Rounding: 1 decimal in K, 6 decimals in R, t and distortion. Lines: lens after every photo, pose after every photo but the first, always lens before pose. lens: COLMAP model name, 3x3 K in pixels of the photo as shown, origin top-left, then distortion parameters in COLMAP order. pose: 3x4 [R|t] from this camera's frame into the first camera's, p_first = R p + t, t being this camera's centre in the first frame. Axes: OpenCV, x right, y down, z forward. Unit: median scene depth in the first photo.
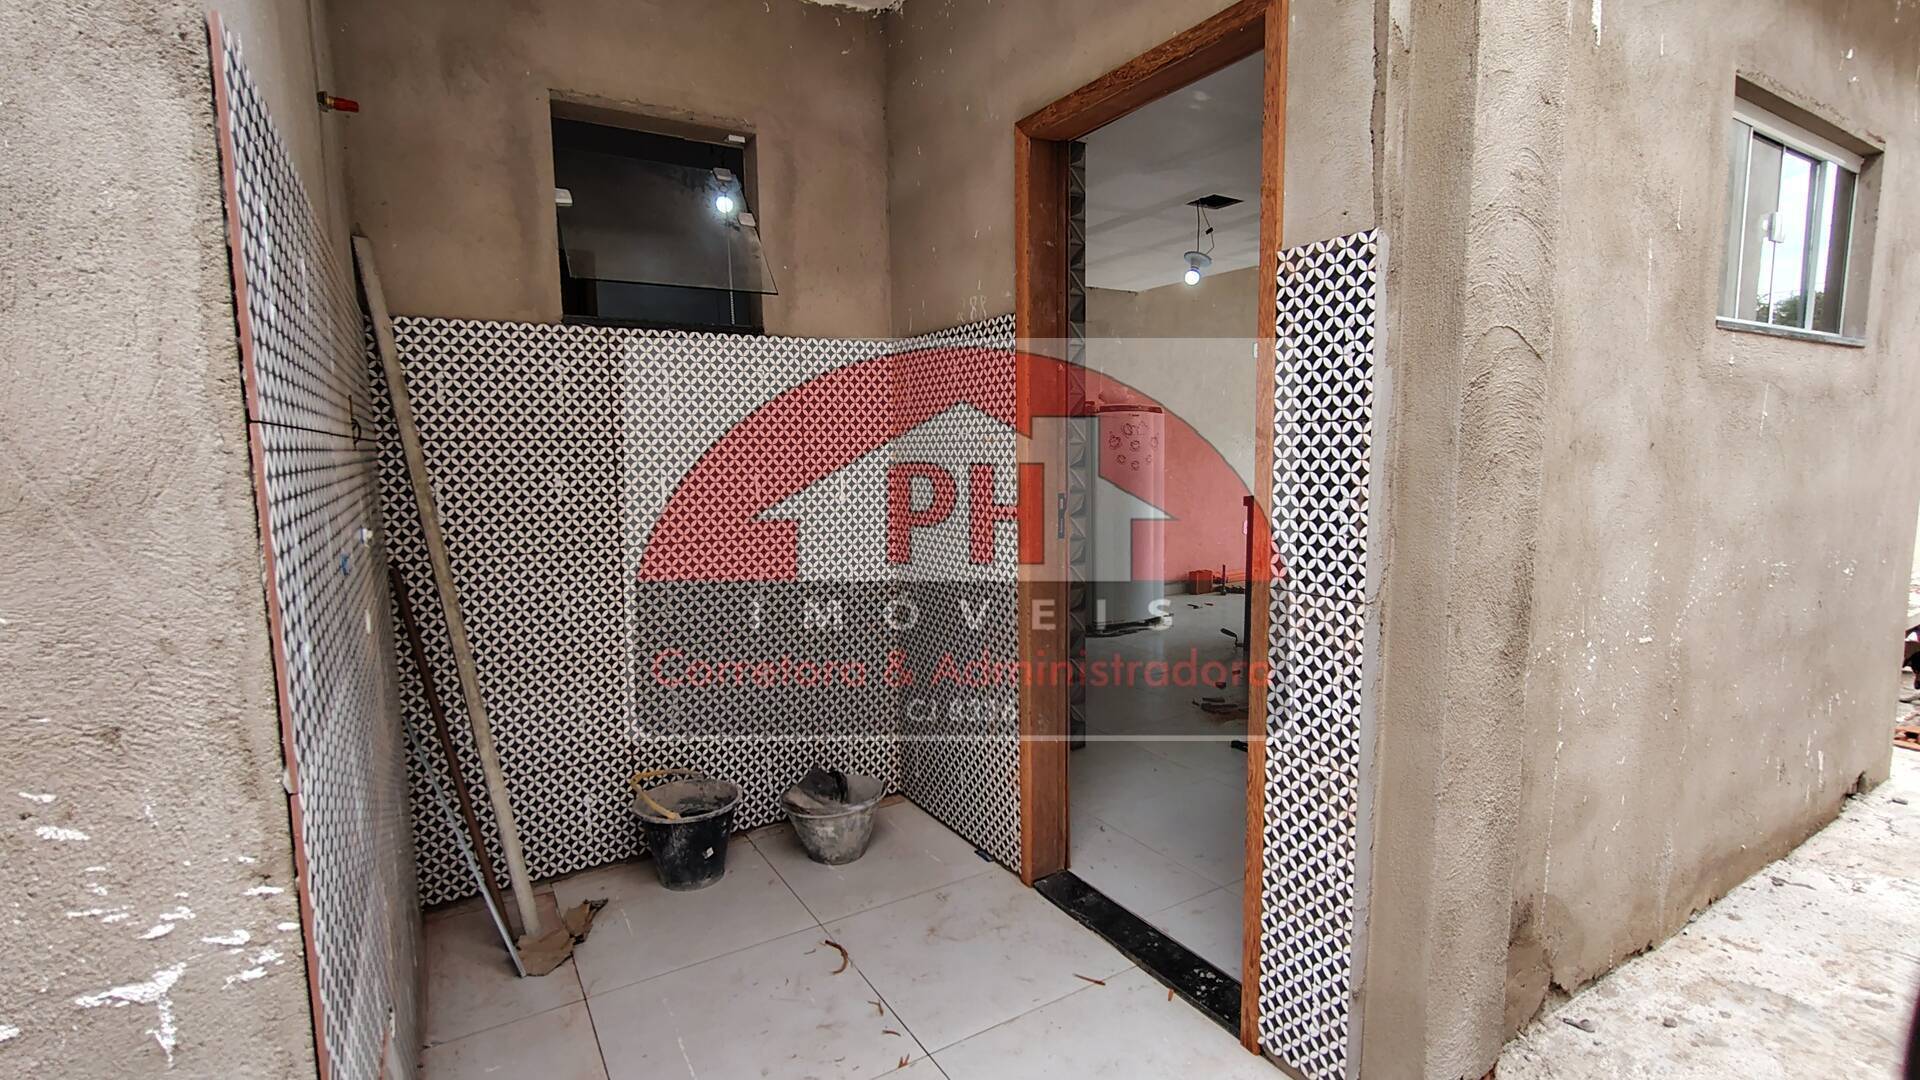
lens RADIAL K [[877.0, 0, 960.0], [0, 877.0, 540.0], [0, 0, 1]] dist [-0.002415, -0.000309]
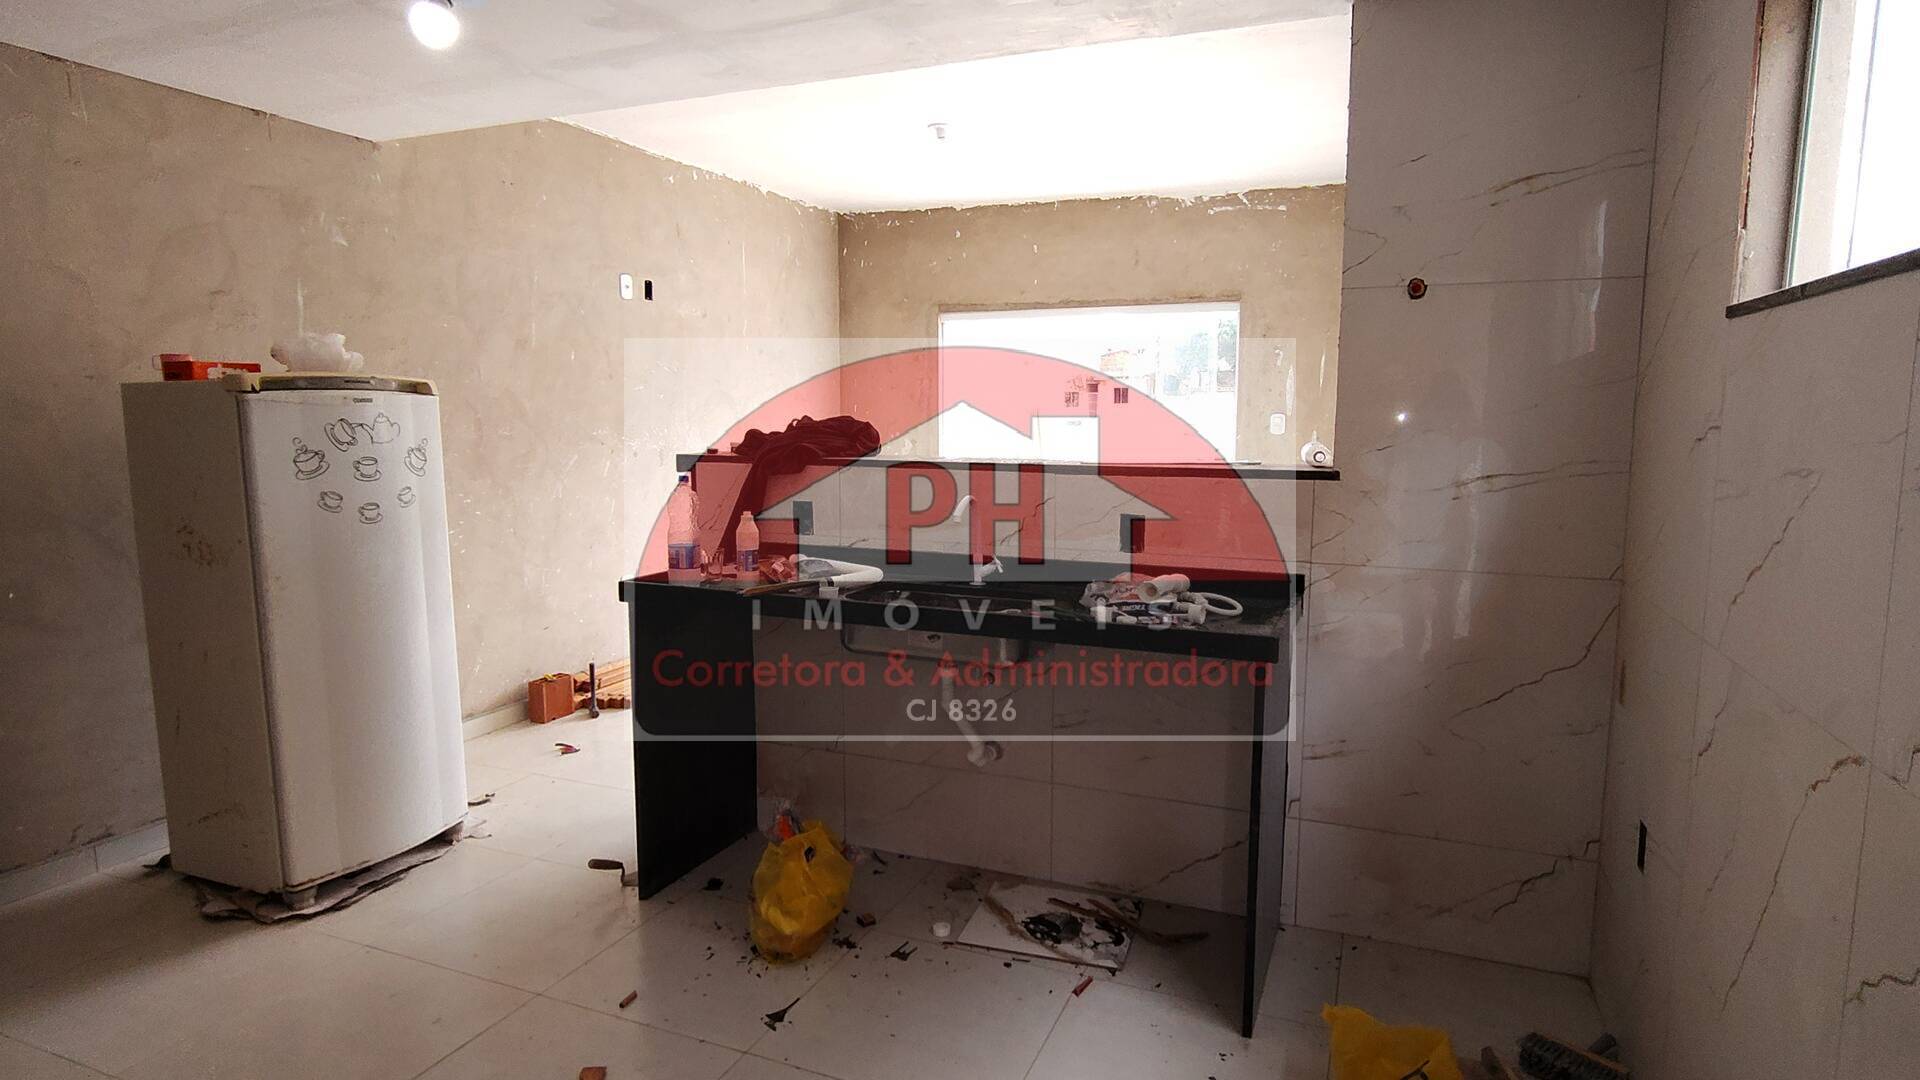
lens RADIAL K [[1041.5, 0, 960.0], [0, 1041.5, 540.0], [0, 0, 1]] dist [-0.001686, -0.000885]
pose [[0.804893, -0.060271, 0.590351, 0.126988], [0.053802, 0.998143, 0.028549, -0.070141], [-0.590976, 0.008783, 0.806641, 0.398605]]
